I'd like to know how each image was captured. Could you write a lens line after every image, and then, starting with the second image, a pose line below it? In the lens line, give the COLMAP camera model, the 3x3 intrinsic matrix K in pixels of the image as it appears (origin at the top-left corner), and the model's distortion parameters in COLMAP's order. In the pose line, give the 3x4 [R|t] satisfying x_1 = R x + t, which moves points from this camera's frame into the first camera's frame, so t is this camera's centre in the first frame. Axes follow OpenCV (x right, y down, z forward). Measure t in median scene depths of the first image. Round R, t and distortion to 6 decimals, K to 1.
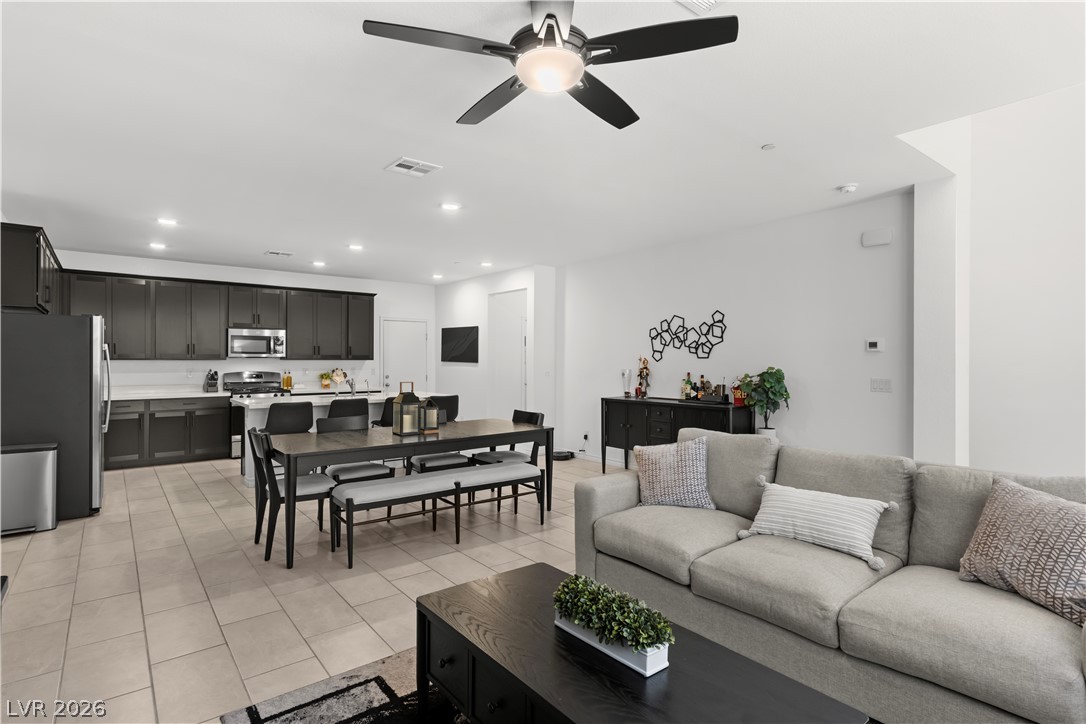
lens RADIAL K [[539.6, 0, 546.3], [0, 539.6, 360.8], [0, 0, 1]] dist [0.003260, 0.001218]
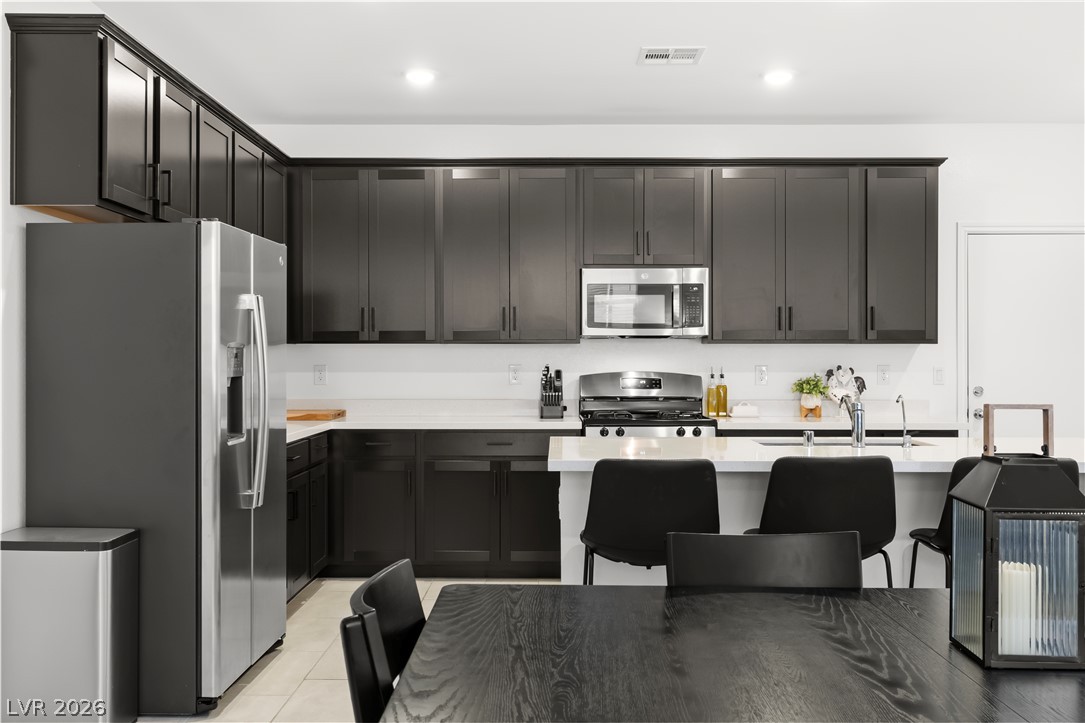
lens RADIAL K [[1065.6, 0, 546.2], [0, 1065.6, 359.0], [0, 0, 1]] dist [0.001641, 0.000000]
pose [[0.770903, -0.001890, -0.636949, -0.098903], [-0.000945, 0.999991, -0.004111, 0.016924], [0.636951, 0.003771, 0.770895, 0.410386]]
